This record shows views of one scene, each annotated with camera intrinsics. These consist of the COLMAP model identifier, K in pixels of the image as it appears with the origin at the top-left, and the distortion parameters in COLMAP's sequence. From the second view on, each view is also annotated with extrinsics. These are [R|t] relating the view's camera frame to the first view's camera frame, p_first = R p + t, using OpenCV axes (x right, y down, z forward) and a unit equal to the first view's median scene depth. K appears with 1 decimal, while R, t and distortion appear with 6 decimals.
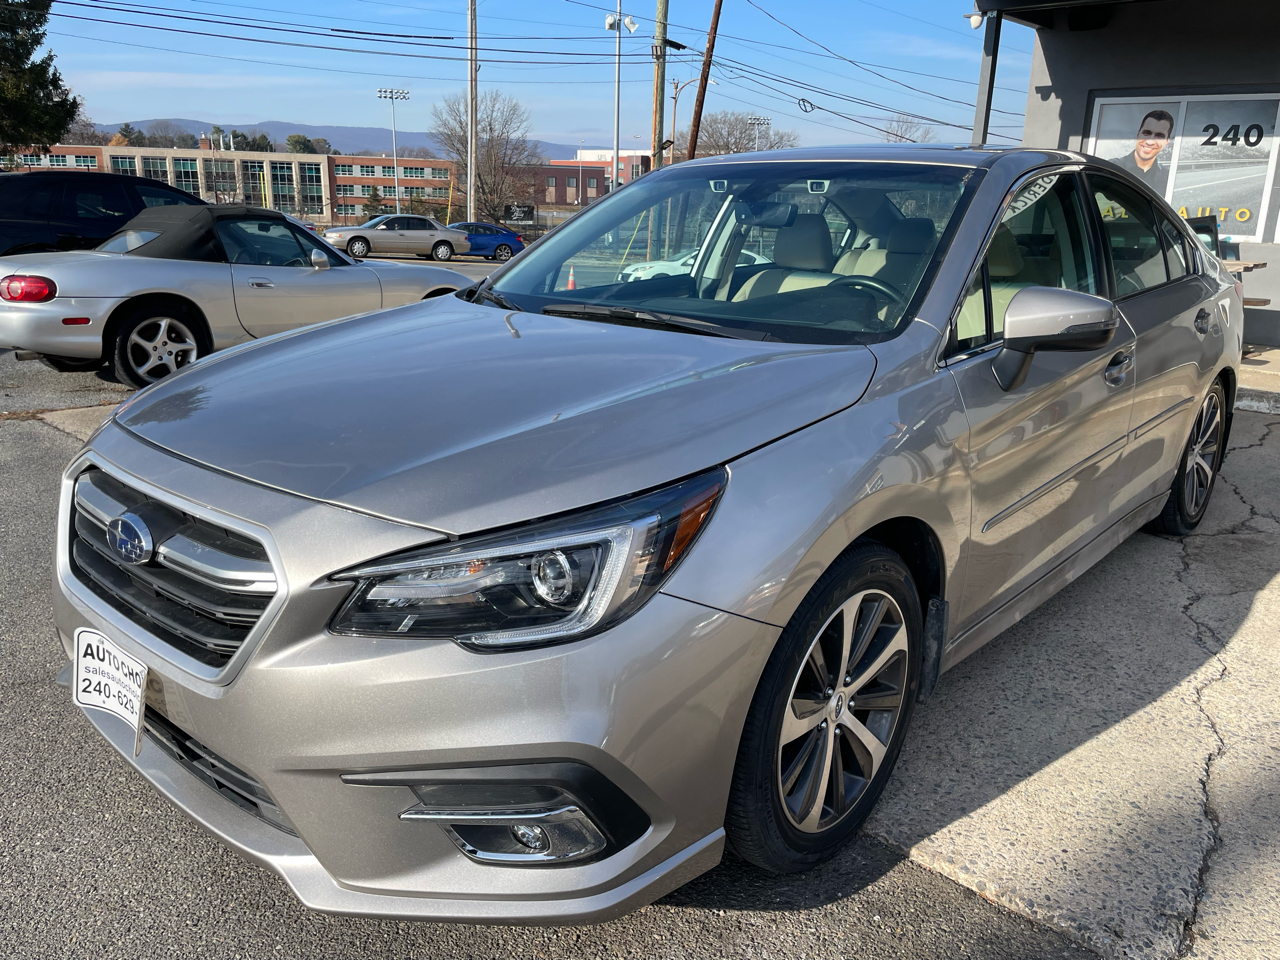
lens RADIAL K [[969.7, 0, 641.4], [0, 969.7, 471.5], [0, 0, 1]] dist [0.090668, -0.122605]
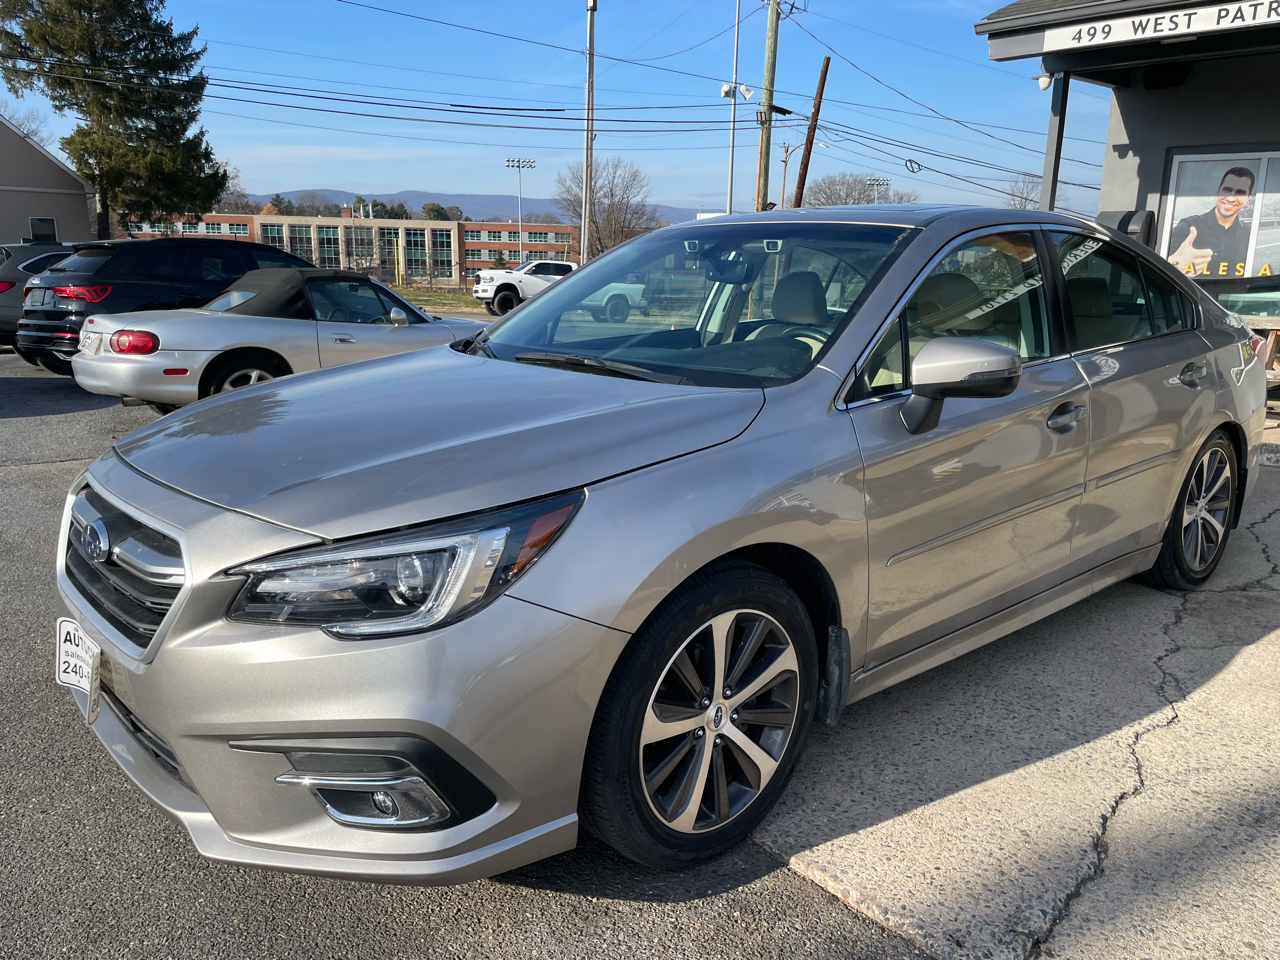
lens RADIAL K [[970.0, 0, 647.4], [0, 970.0, 482.9], [0, 0, 1]] dist [0.090794, -0.120465]
pose [[0.993558, 0.019166, -0.111688, 0.079009], [-0.024508, 0.998610, -0.046654, 0.010748], [0.110639, 0.049091, 0.992648, -0.032339]]
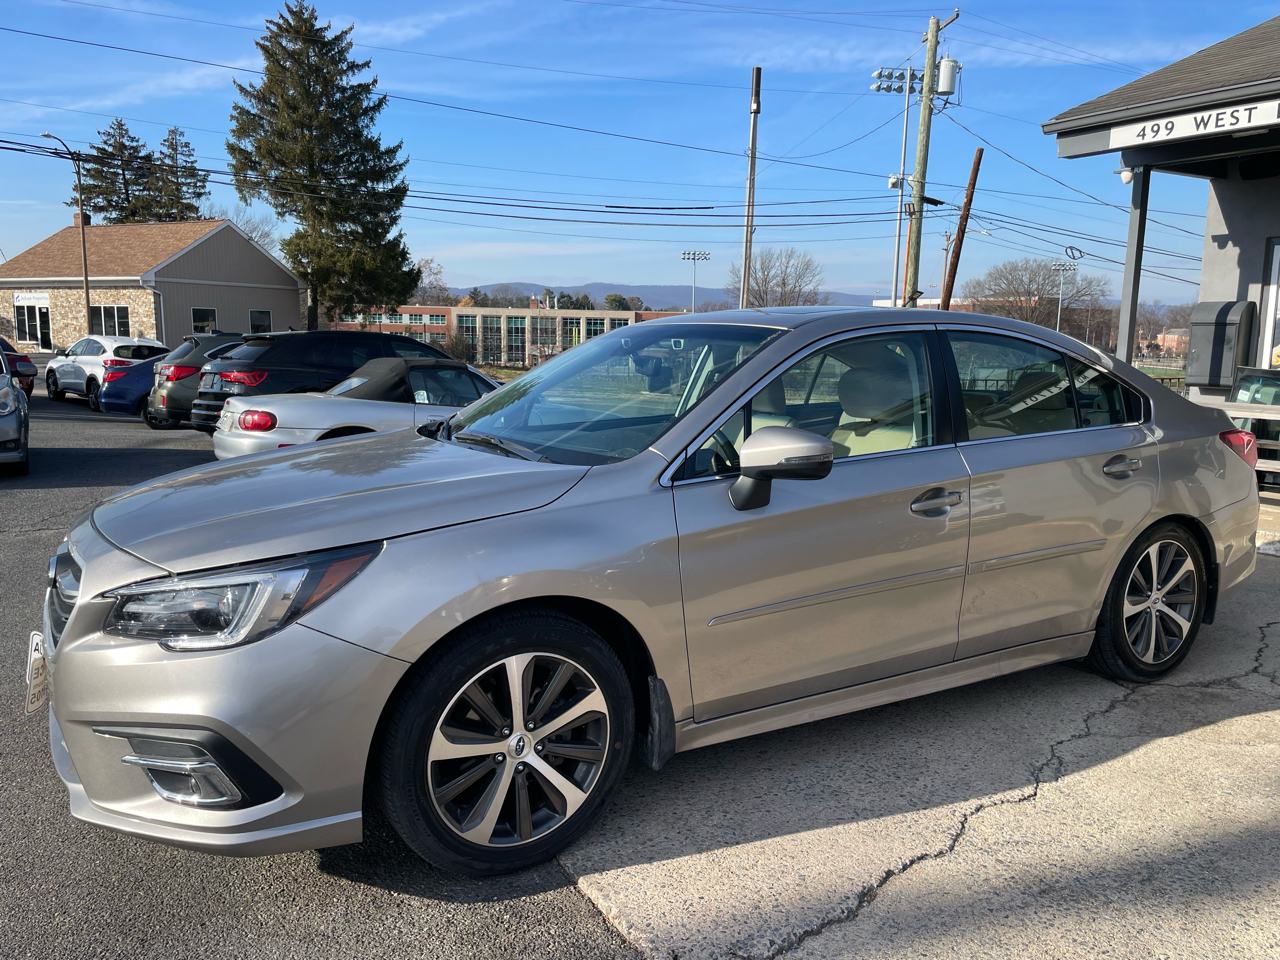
lens RADIAL K [[969.9, 0, 650.4], [0, 969.9, 482.6], [0, 0, 1]] dist [0.096906, -0.132015]
pose [[0.958455, 0.034403, -0.283161, 0.233542], [-0.071988, 0.989740, -0.123417, 0.015521], [0.276010, 0.138674, 0.951098, -0.066219]]
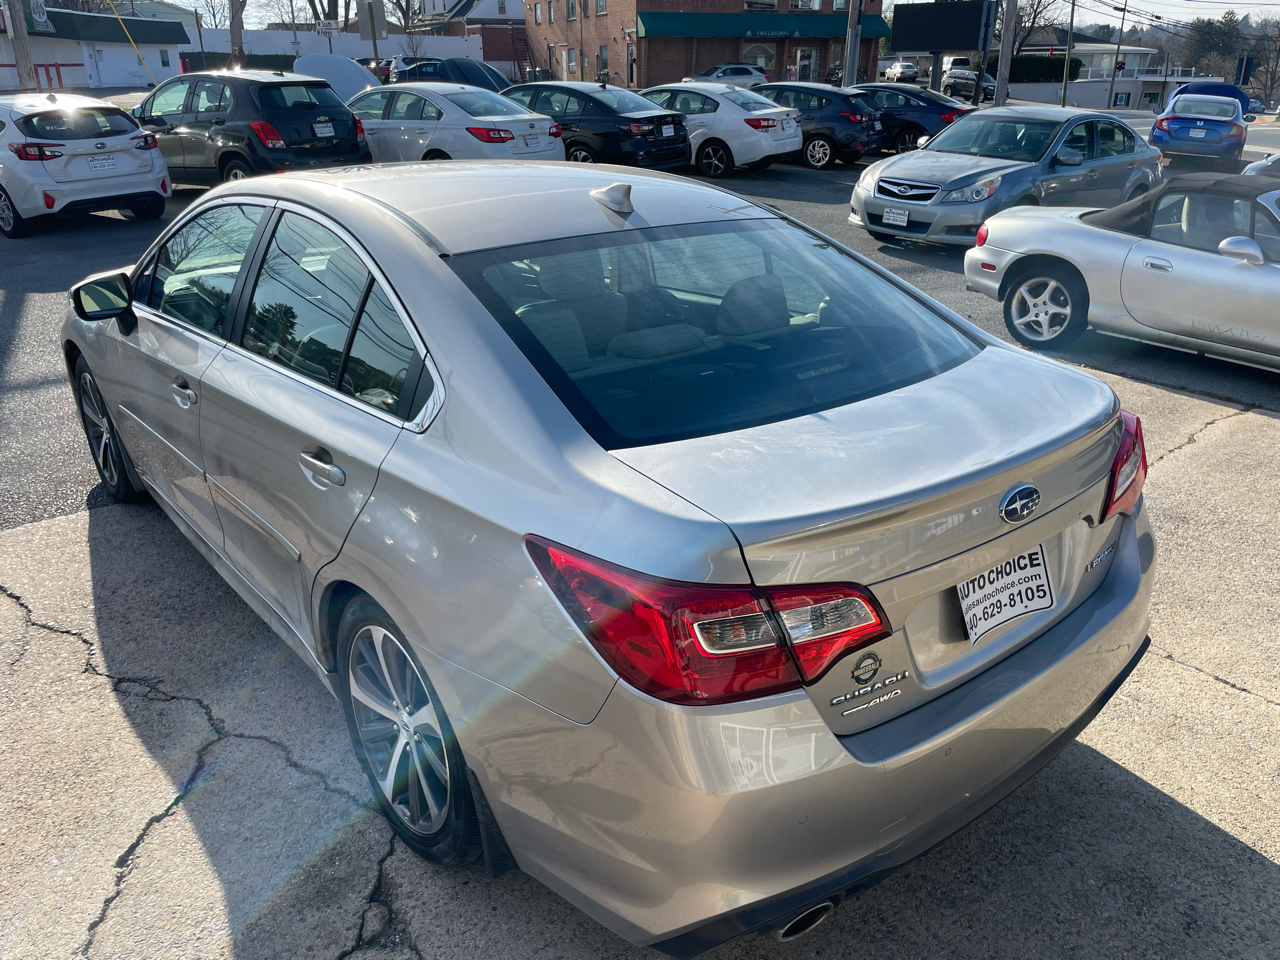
lens RADIAL K [[971.1, 0, 641.4], [0, 971.1, 482.9], [0, 0, 1]] dist [0.091667, -0.123088]
pose [[-0.154445, 0.356784, -0.921332, 0.676943], [-0.274183, 0.880415, 0.386901, -0.268345], [0.949195, 0.312369, -0.038151, 0.735201]]
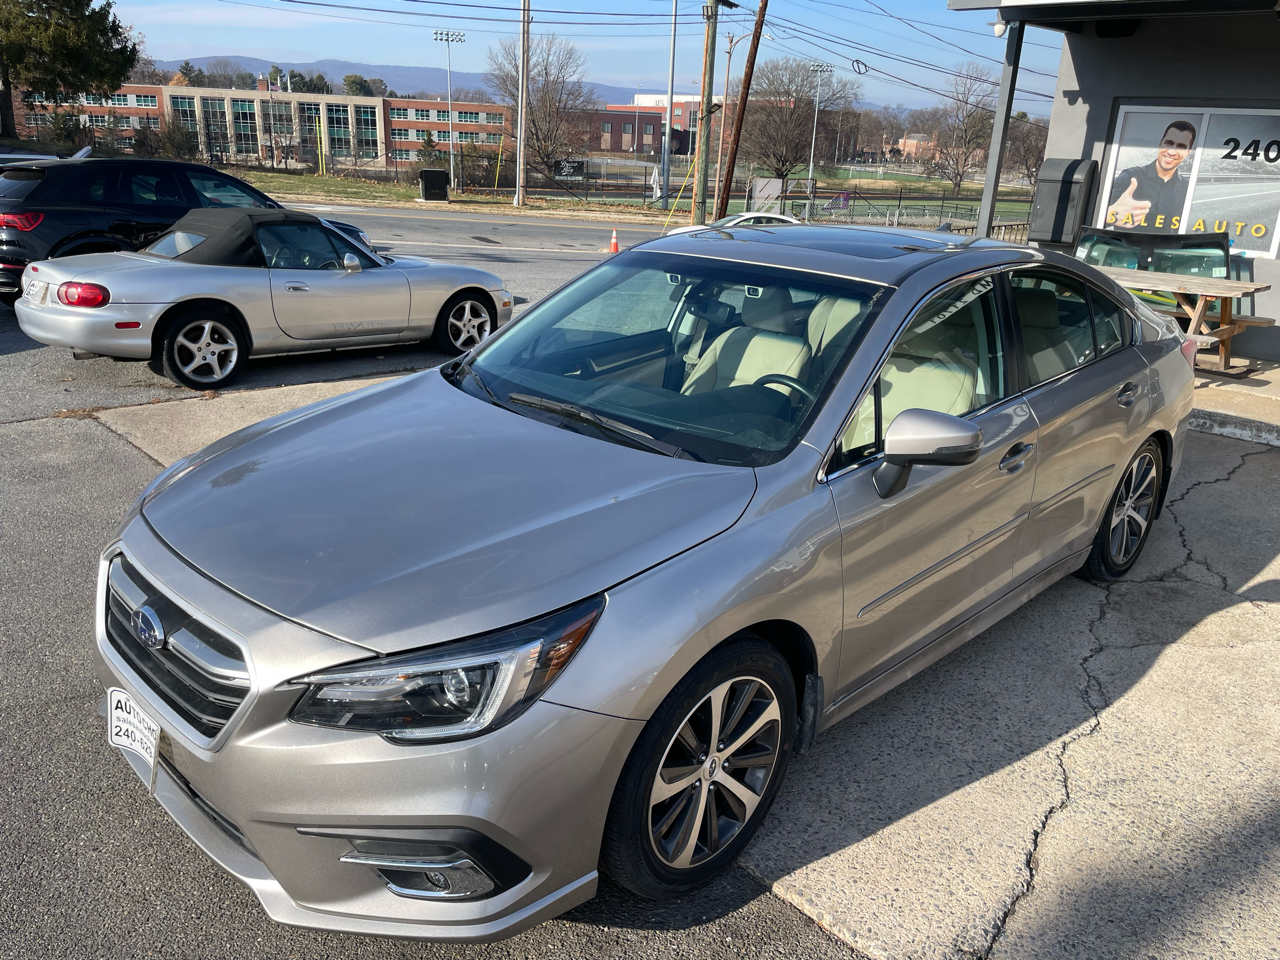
lens RADIAL K [[971.1, 0, 641.4], [0, 971.1, 482.9], [0, 0, 1]] dist [0.091667, -0.123088]
pose [[0.998280, 0.033264, -0.048274, 0.052737], [-0.030260, 0.997637, 0.061689, -0.063513], [0.050212, -0.060122, 0.996927, -0.070987]]
